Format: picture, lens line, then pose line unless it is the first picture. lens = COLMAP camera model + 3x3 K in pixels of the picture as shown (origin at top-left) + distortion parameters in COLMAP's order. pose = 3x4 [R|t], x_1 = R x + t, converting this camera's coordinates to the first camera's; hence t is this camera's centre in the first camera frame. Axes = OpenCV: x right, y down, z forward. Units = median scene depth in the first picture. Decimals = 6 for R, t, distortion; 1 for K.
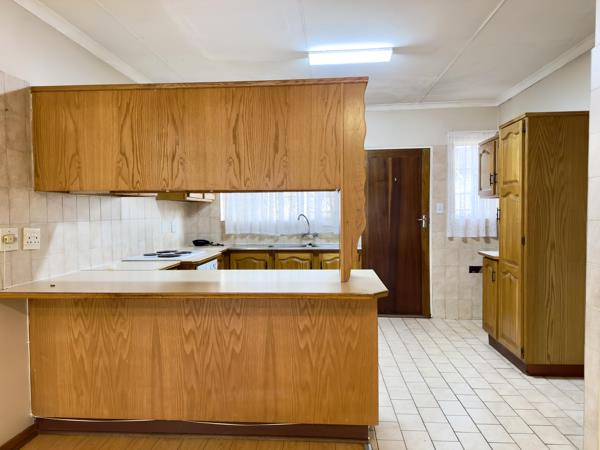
lens RADIAL K [[420.6, 0, 300.0], [0, 420.6, 225.0], [0, 0, 1]] dist [0.007603, -0.001021]
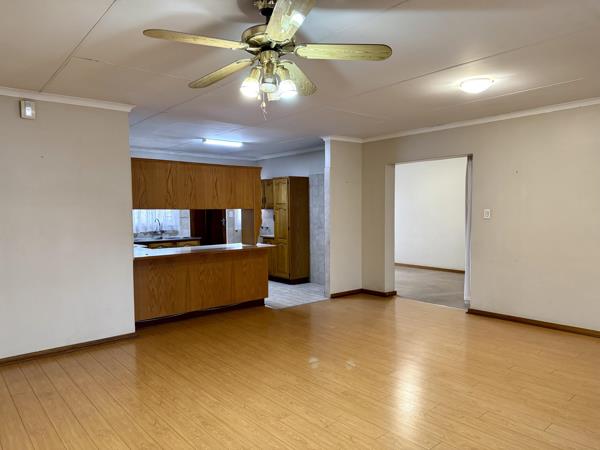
lens RADIAL K [[420.6, 0, 300.0], [0, 420.6, 225.0], [0, 0, 1]] dist [0.007603, -0.001021]
pose [[0.714900, -0.023638, 0.698827, -0.999957], [0.026621, 0.999624, 0.006579, 0.002131], [-0.698720, 0.013899, 0.715260, -0.691511]]
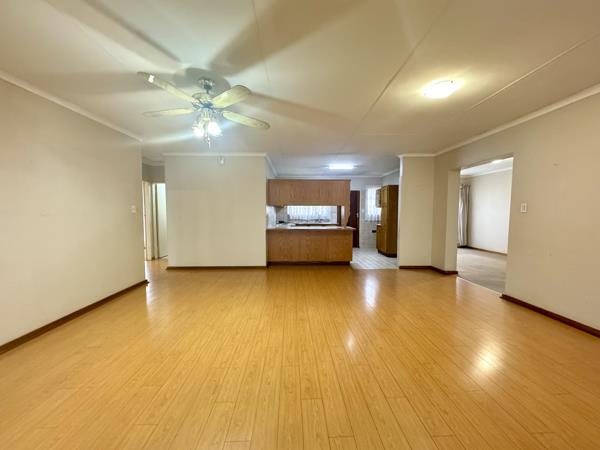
lens RADIAL K [[238.4, 0, 300.0], [0, 238.4, 225.0], [0, 0, 1]] dist [-0.000275, -0.000169]
pose [[0.995296, 0.006707, 0.096645, -0.381427], [-0.008557, 0.999788, 0.018737, 0.044673], [-0.096499, -0.019476, 0.995143, -0.889318]]
